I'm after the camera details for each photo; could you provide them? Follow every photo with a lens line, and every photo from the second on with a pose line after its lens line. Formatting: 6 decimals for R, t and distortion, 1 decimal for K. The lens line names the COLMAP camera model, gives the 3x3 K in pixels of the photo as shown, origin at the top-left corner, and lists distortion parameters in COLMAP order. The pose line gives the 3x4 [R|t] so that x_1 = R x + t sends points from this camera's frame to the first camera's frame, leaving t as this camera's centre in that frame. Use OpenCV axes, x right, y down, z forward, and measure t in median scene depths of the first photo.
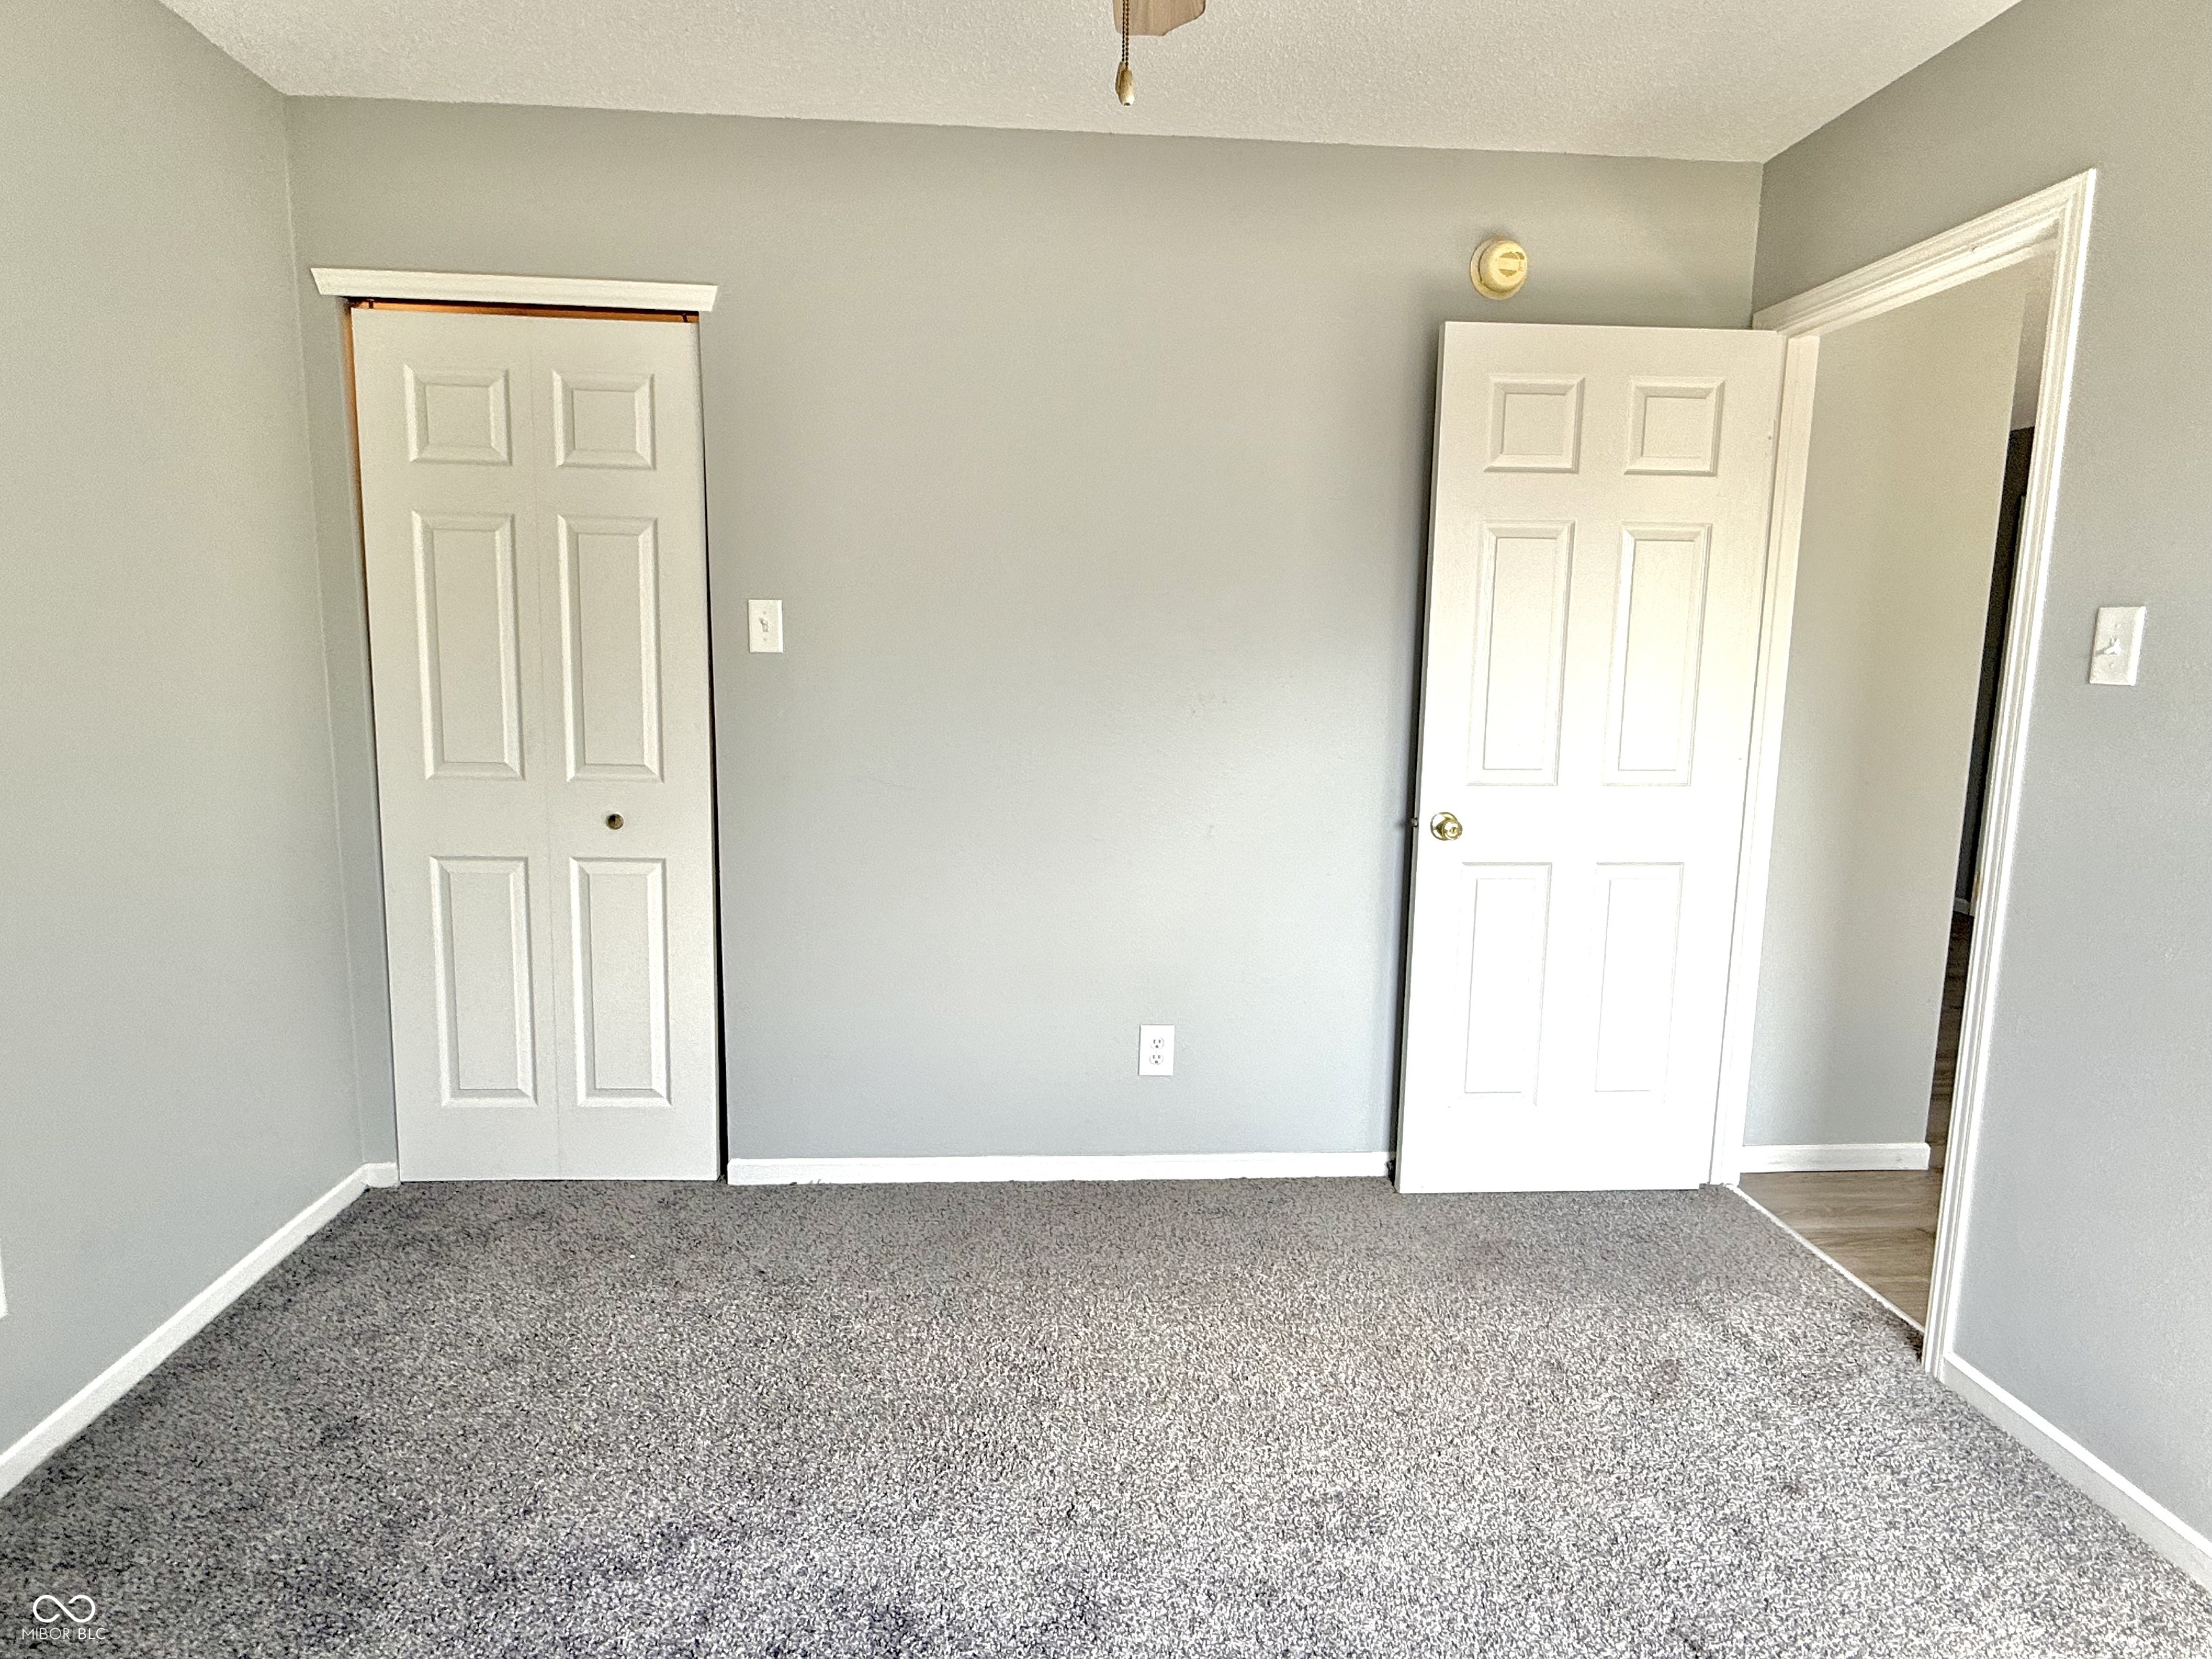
lens RADIAL K [[1224.7, 0, 1105.5], [0, 1224.7, 822.2], [0, 0, 1]] dist [0.003852, 0.000604]
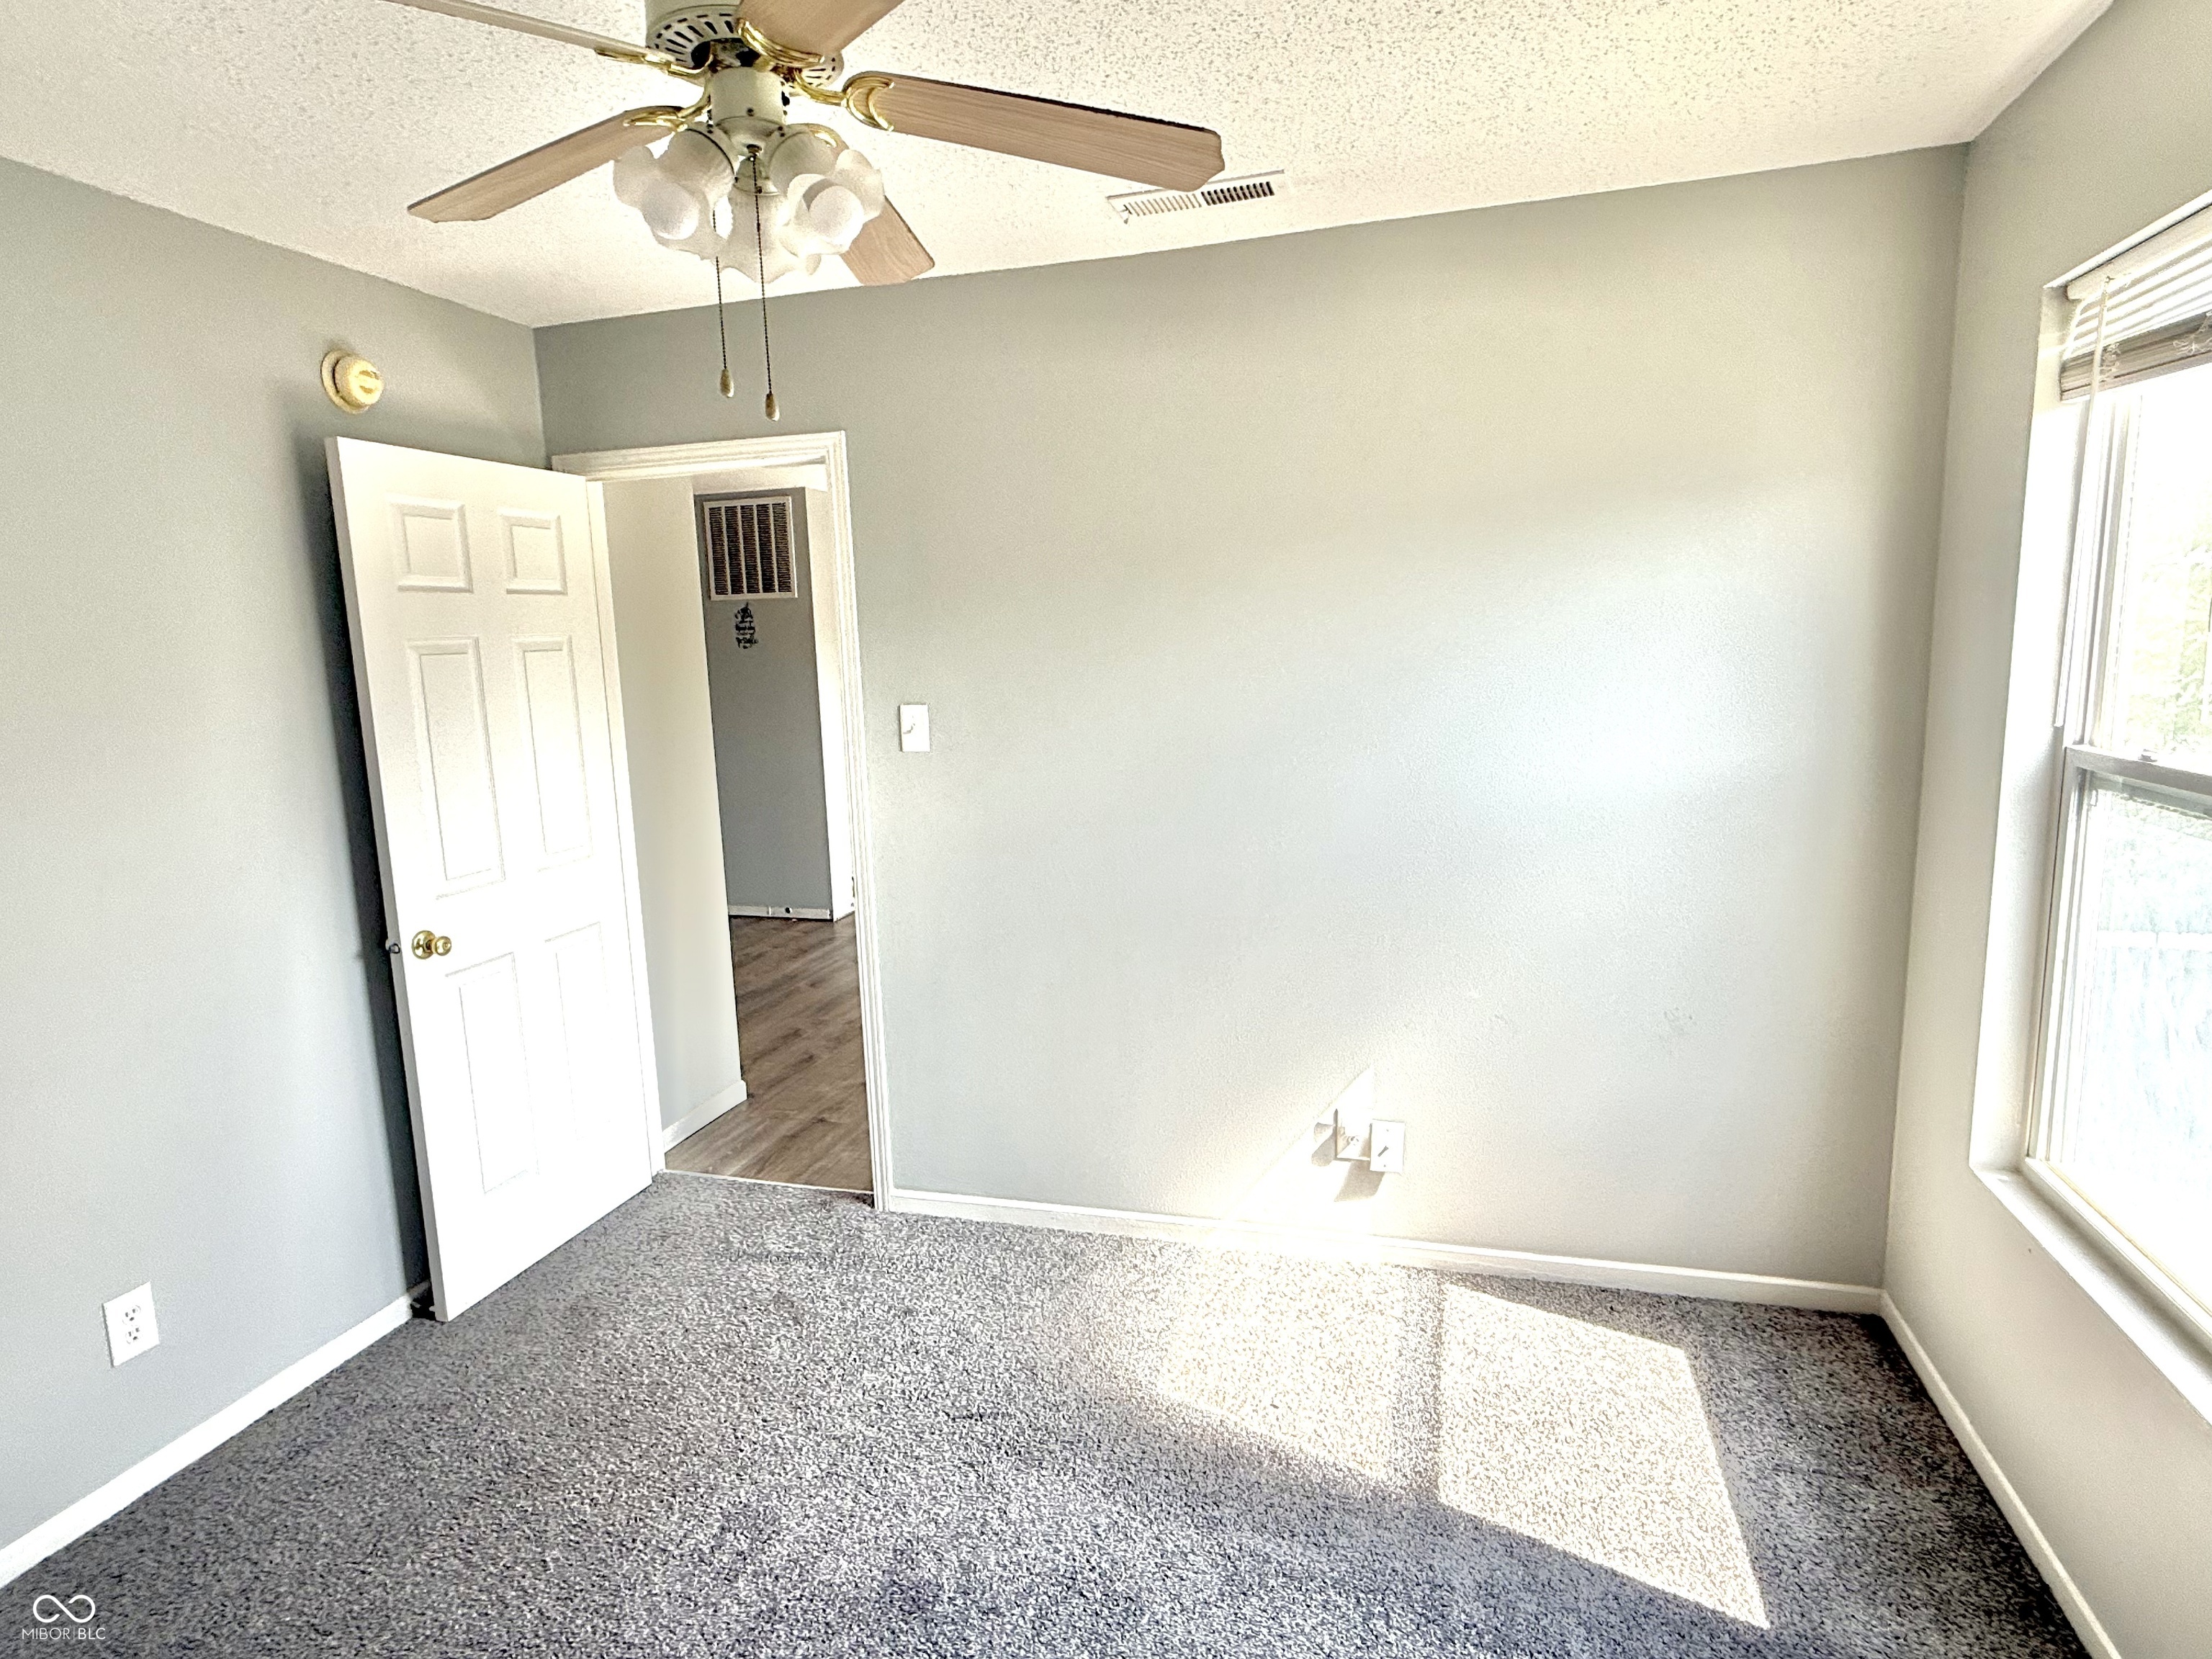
lens RADIAL K [[1224.7, 0, 1105.5], [0, 1224.7, 822.2], [0, 0, 1]] dist [0.003852, 0.000604]
pose [[0.344472, -0.168381, 0.923573, -0.444838], [0.171075, 0.978570, 0.114600, -0.116305], [-0.923078, 0.118524, 0.365896, 0.122449]]
